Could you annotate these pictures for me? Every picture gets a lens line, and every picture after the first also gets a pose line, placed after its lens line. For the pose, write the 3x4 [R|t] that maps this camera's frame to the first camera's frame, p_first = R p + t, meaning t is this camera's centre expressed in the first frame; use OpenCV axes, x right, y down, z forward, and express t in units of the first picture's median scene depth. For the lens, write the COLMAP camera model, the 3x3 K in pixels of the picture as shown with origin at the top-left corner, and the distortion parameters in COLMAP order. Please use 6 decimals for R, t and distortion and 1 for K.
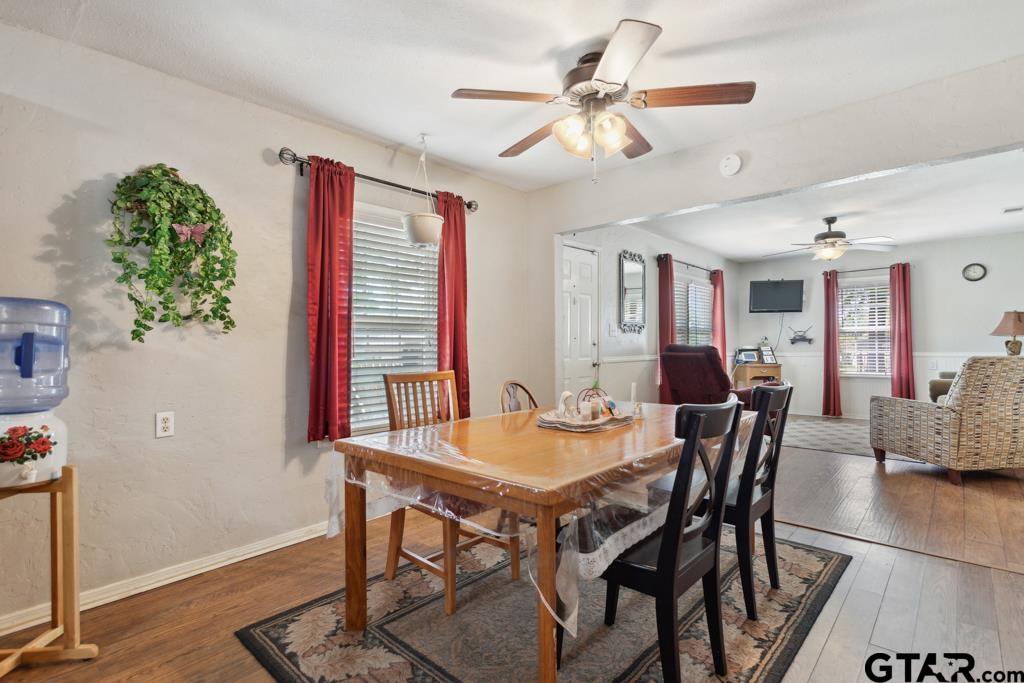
lens RADIAL K [[506.4, 0, 512.0], [0, 506.4, 341.5], [0, 0, 1]] dist [0.007253, -0.000370]
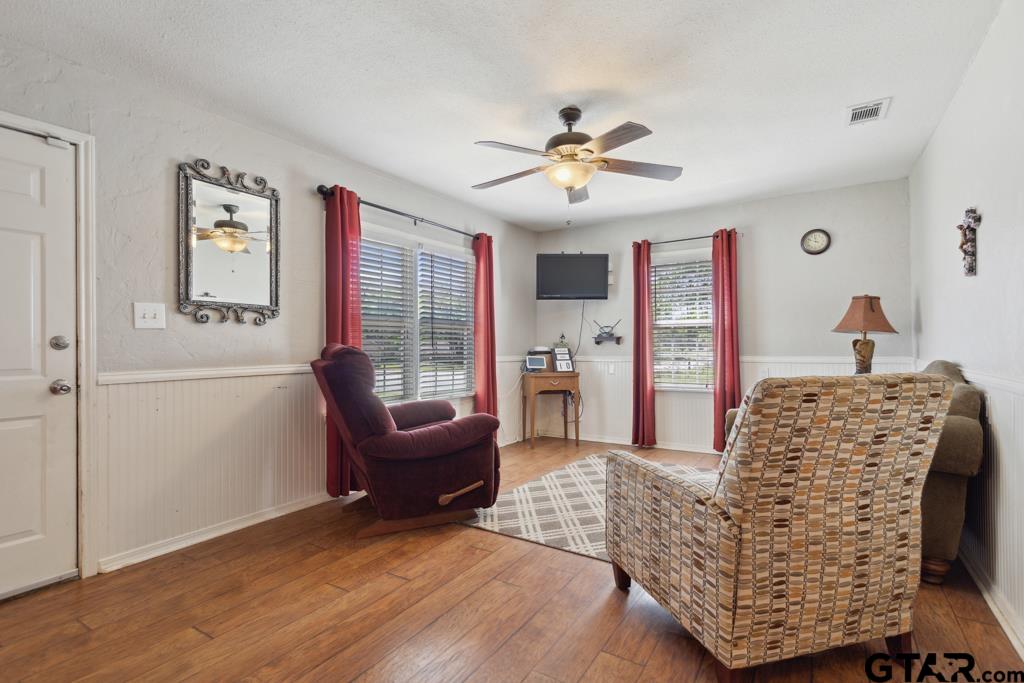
lens RADIAL K [[494.8, 0, 512.0], [0, 494.8, 341.5], [0, 0, 1]] dist [-0.004649, -0.000004]
pose [[0.988067, 0.002599, 0.154001, 0.416363], [-0.002603, 0.999997, -0.000176, 0.001868], [-0.154001, -0.000227, 0.988071, 0.419252]]
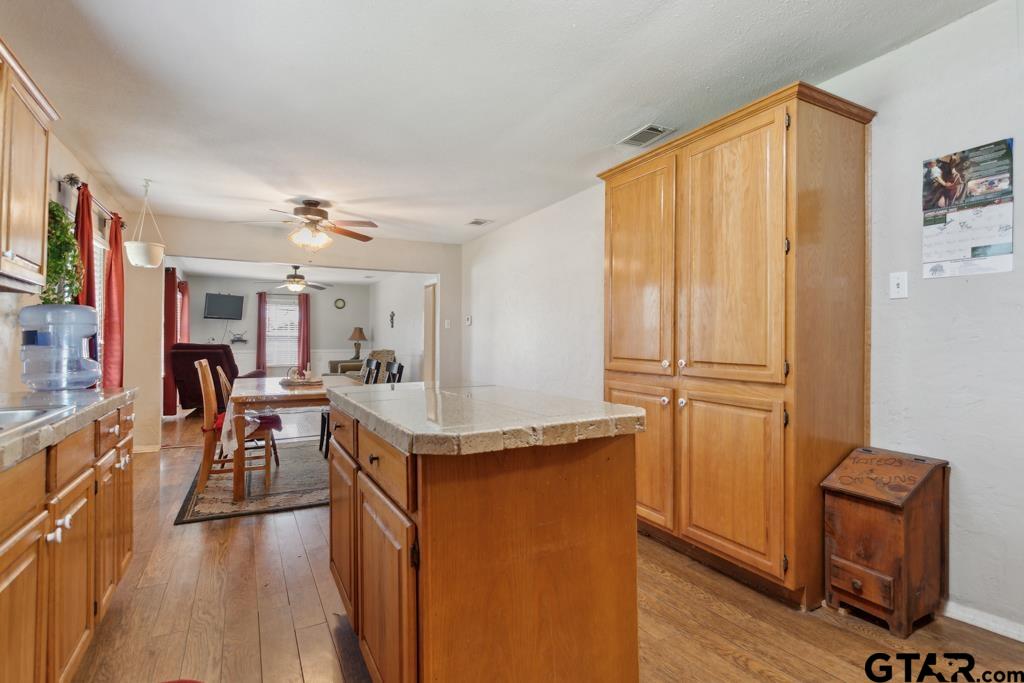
lens RADIAL K [[495.4, 0, 512.0], [0, 495.4, 341.5], [0, 0, 1]] dist [0.012896, 0.000597]
pose [[0.345954, 0.013170, 0.938159, -0.519463], [-0.011636, 0.999885, -0.009746, 0.003670], [-0.938179, -0.007545, 0.346067, -0.160593]]
